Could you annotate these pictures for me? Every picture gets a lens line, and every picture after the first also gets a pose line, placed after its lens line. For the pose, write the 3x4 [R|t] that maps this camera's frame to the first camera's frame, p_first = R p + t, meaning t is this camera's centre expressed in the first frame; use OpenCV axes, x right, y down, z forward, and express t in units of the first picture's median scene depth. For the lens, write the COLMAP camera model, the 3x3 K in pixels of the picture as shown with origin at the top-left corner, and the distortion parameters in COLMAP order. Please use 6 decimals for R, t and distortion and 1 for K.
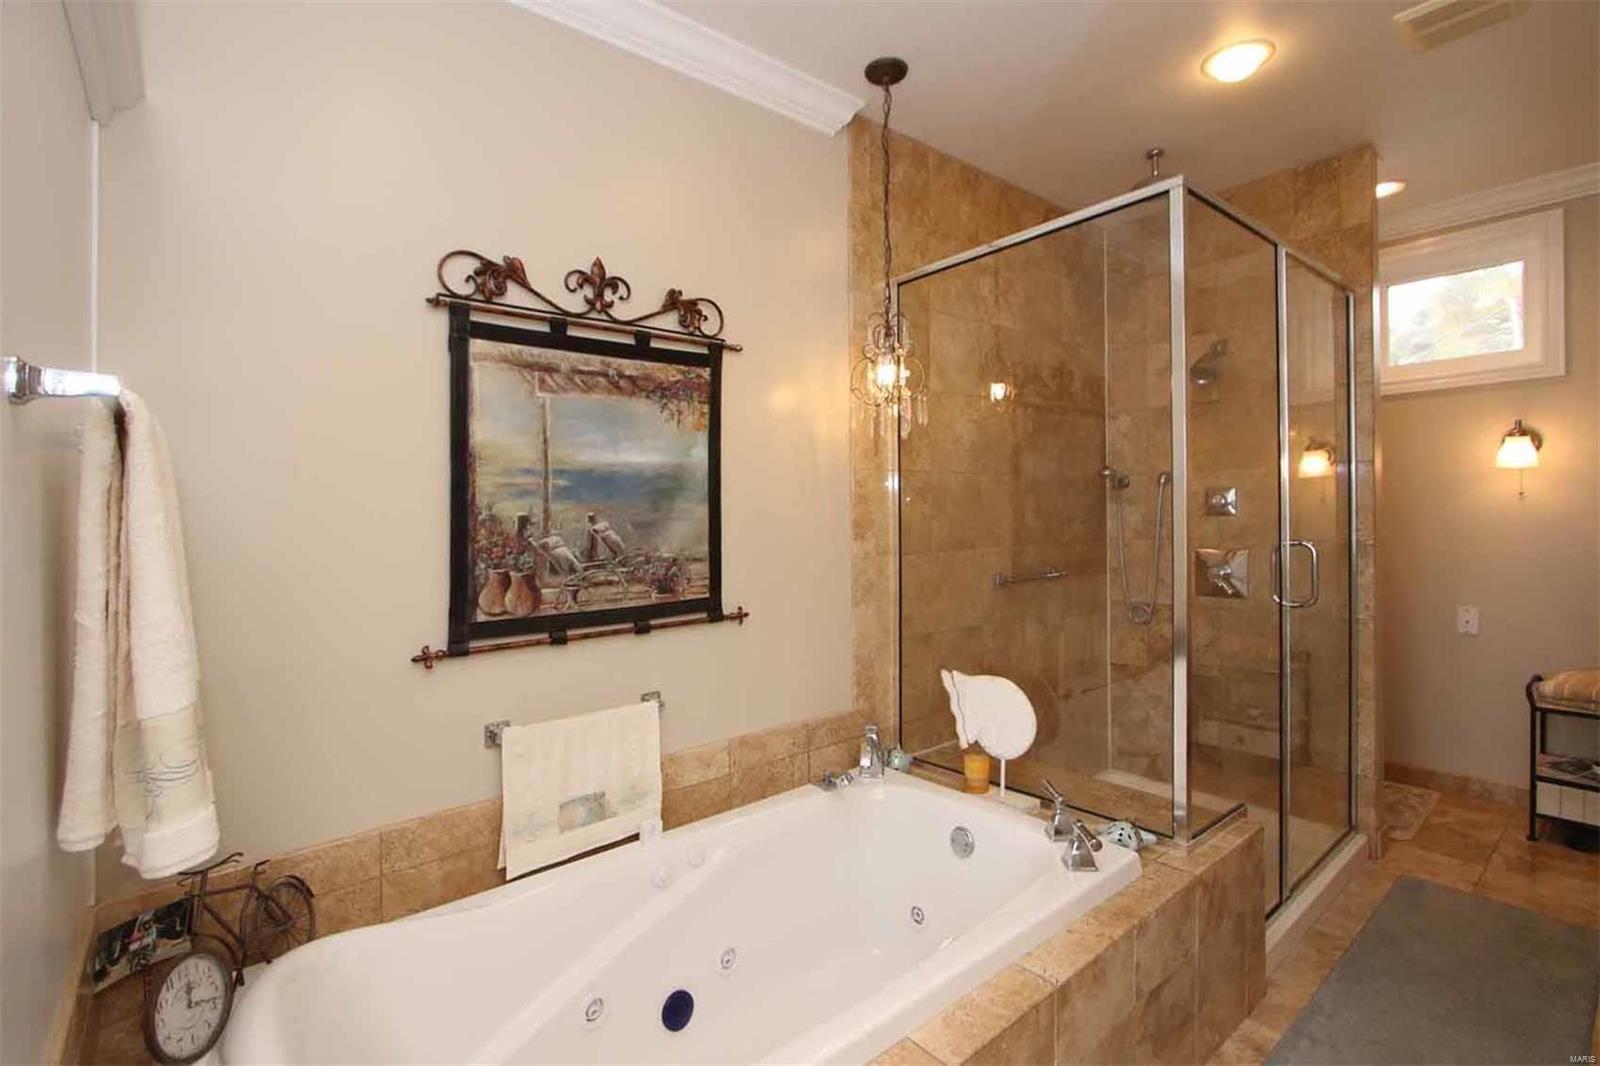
lens RADIAL K [[737.4, 0, 801.2], [0, 737.4, 513.5], [0, 0, 1]] dist [-0.005136, -0.000413]
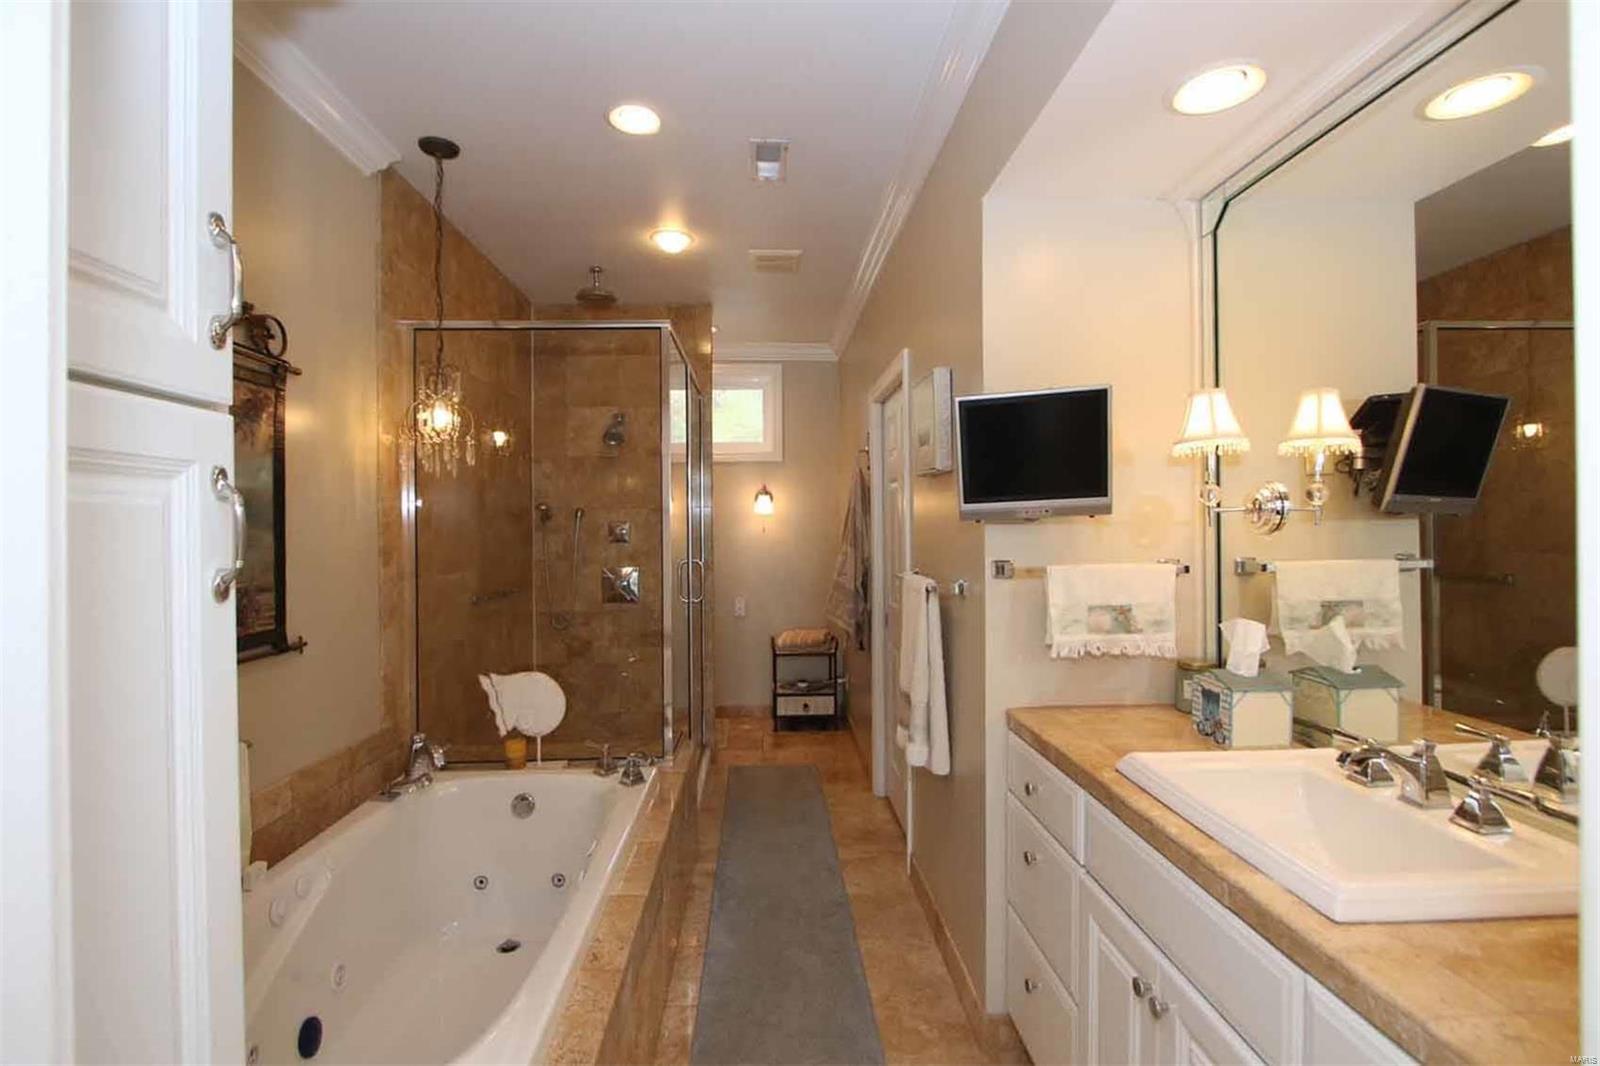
lens RADIAL K [[737.1, 0, 778.2], [0, 737.1, 534.8], [0, 0, 1]] dist [-0.000577, -0.000007]
pose [[0.623274, 0.007422, 0.781969, -0.437475], [-0.001376, 0.999964, -0.008394, -0.000916], [-0.782003, 0.004156, 0.623261, -0.102133]]
